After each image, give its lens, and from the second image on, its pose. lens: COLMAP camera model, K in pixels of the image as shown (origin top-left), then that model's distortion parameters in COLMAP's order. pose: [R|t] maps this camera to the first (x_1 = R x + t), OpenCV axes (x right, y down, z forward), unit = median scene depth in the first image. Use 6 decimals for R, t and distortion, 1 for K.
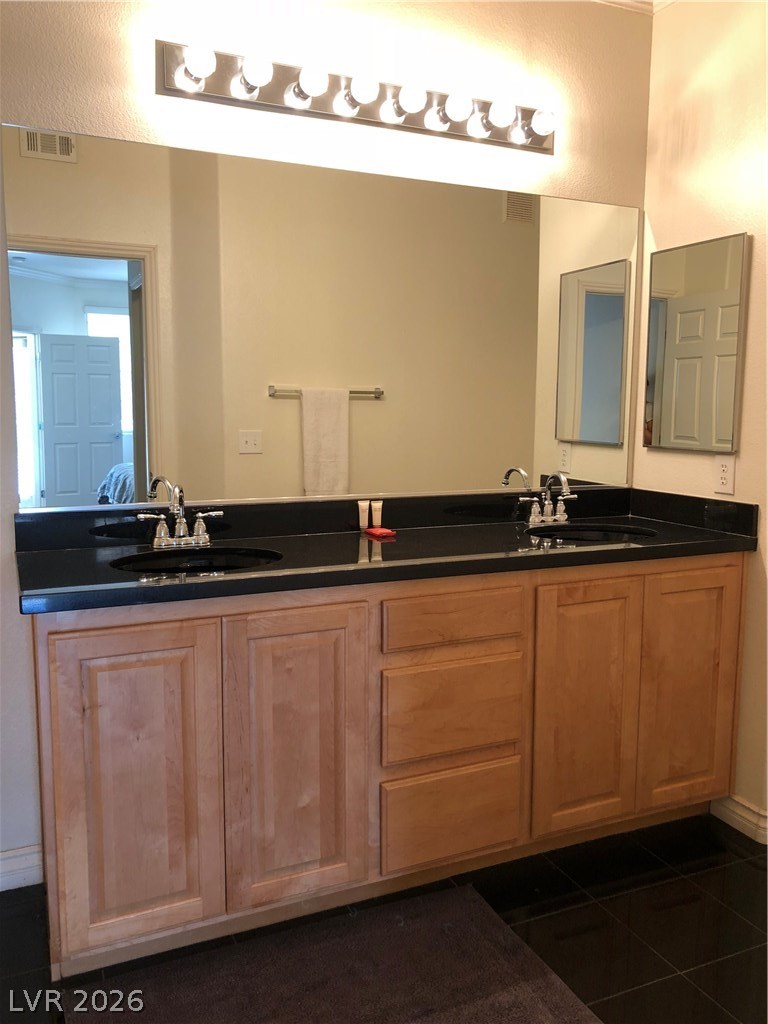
lens RADIAL K [[834.3, 0, 384.0], [0, 834.3, 512.0], [0, 0, 1]] dist [0.024115, -0.023153]
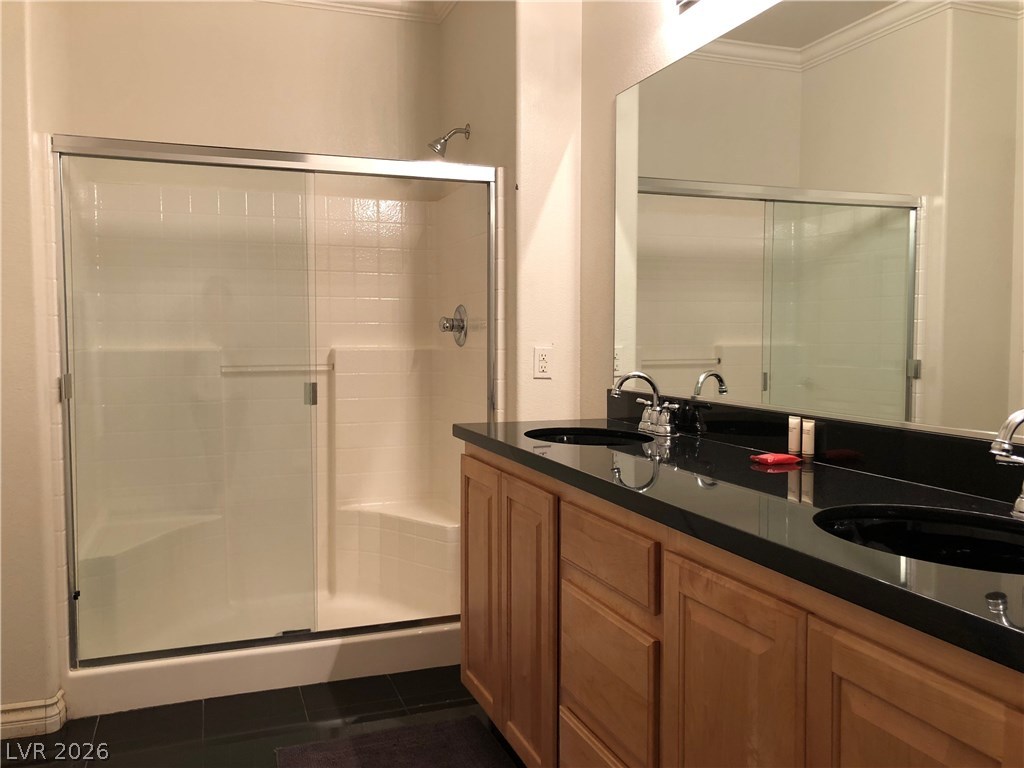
lens RADIAL K [[834.3, 0, 509.6], [0, 834.3, 374.8], [0, 0, 1]] dist [0.024115, -0.023153]
pose [[-0.068689, 0.040713, -0.996807, 0.736918], [-0.131760, 0.990044, 0.049516, -0.053827], [0.988899, 0.134740, -0.062640, 0.796029]]
